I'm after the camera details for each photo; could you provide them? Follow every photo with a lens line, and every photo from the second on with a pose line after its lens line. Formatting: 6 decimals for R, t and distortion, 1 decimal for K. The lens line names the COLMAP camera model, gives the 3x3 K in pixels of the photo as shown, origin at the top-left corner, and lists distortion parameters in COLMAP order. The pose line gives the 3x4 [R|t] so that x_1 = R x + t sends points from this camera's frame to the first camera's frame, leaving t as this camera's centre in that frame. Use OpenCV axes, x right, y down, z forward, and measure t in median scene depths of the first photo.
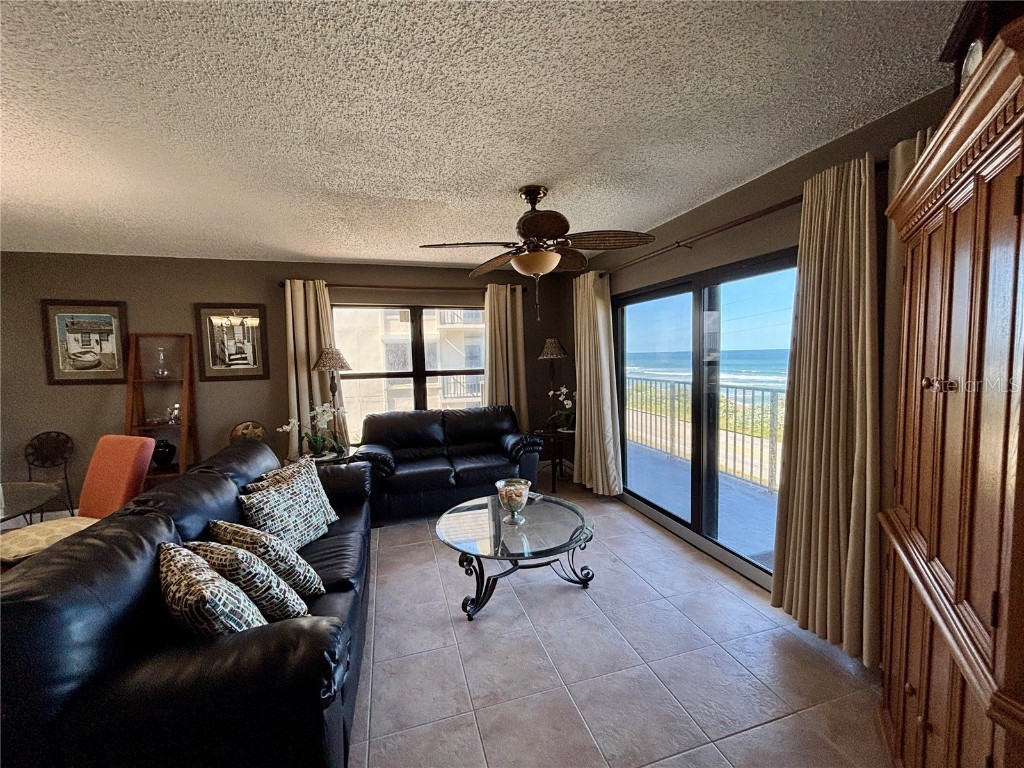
lens RADIAL K [[415.9, 0, 505.4], [0, 415.9, 385.6], [0, 0, 1]] dist [-0.001681, 0.001628]
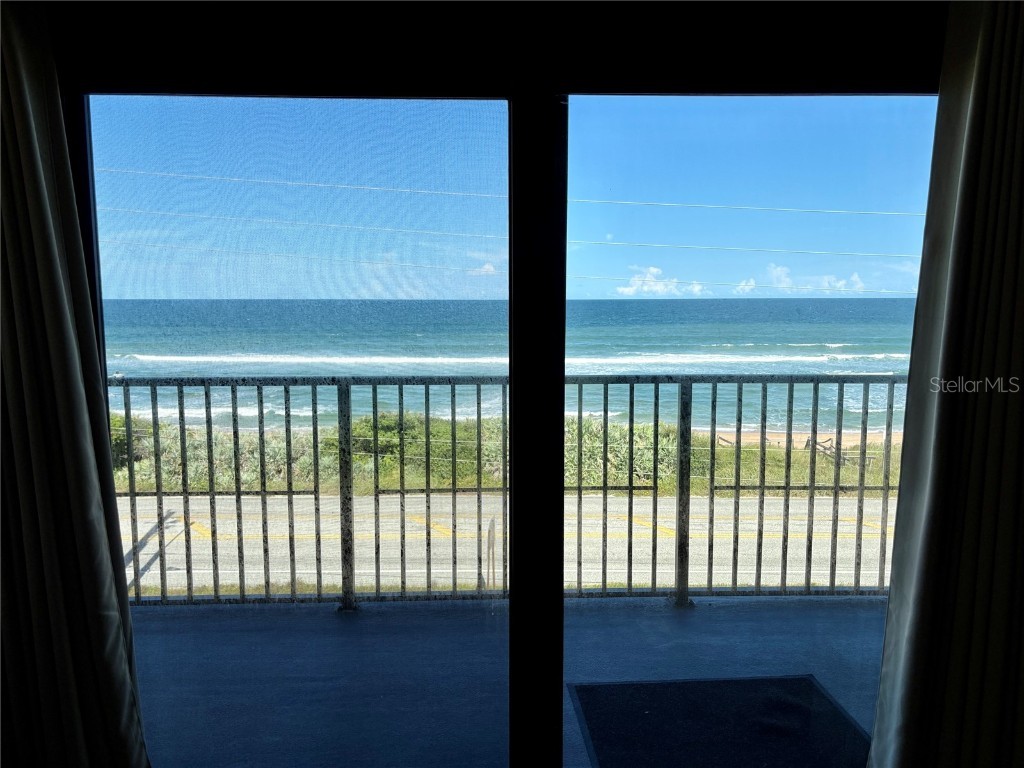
lens RADIAL K [[781.1, 0, 510.6], [0, 781.1, 385.4], [0, 0, 1]] dist [0.011215, 0.001869]
pose [[0.282860, -0.078303, 0.955960, -0.166558], [0.061709, 0.996083, 0.063331, -0.041120], [-0.957174, 0.041077, 0.286584, 0.654949]]
